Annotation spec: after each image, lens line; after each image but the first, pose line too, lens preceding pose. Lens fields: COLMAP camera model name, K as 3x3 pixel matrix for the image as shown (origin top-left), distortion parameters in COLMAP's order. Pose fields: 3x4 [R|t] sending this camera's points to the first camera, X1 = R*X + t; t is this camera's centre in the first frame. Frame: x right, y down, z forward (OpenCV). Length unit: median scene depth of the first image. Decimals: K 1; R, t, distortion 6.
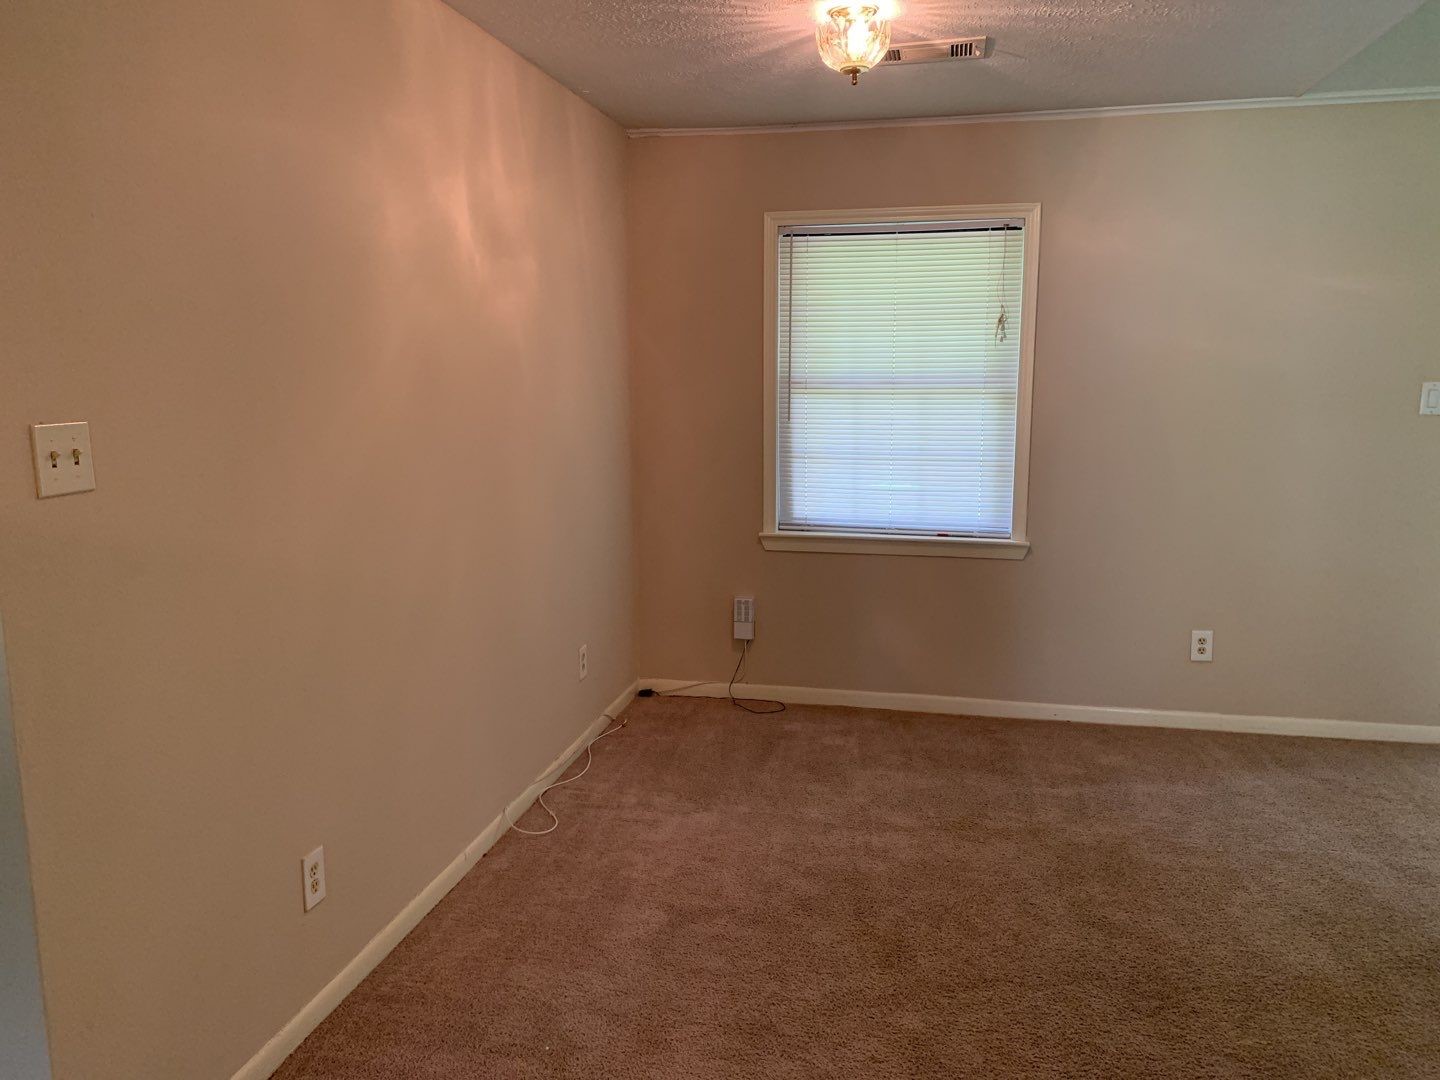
lens RADIAL K [[1108.6, 0, 714.8], [0, 1108.6, 541.5], [0, 0, 1]] dist [0.040300, -0.039940]
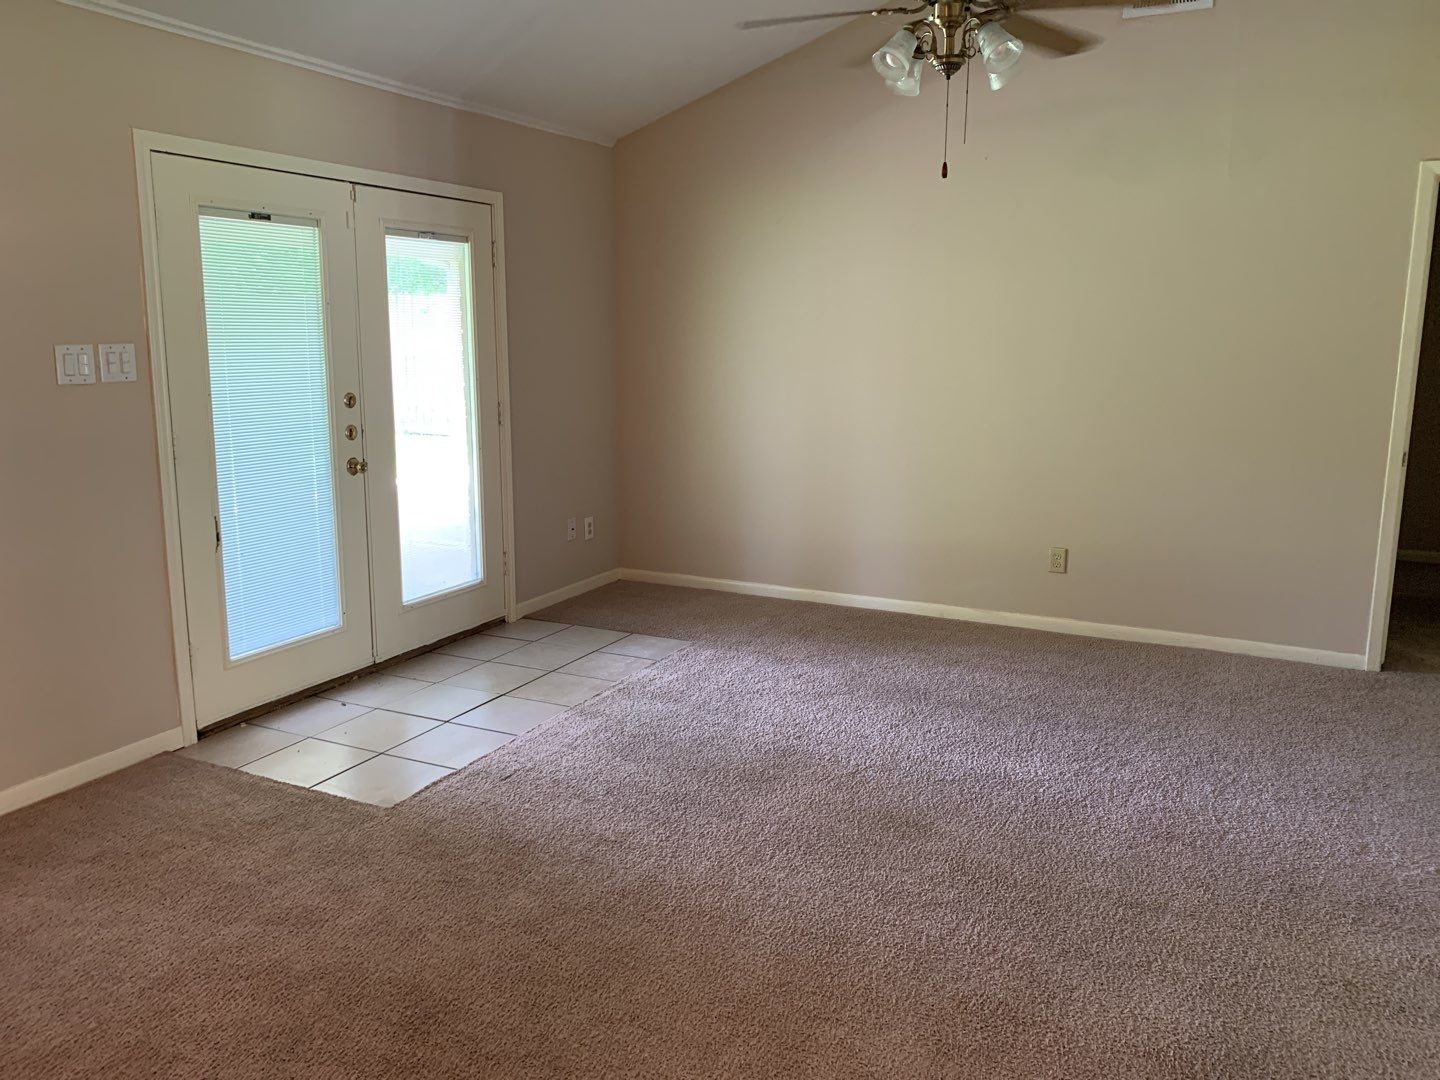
lens RADIAL K [[1108.6, 0, 699.0], [0, 1108.6, 532.0], [0, 0, 1]] dist [0.040300, -0.039940]
pose [[0.257607, -0.176312, 0.950028, -0.056170], [0.147597, 0.978853, 0.141640, -0.065381], [-0.954910, 0.103734, 0.278182, 0.407060]]
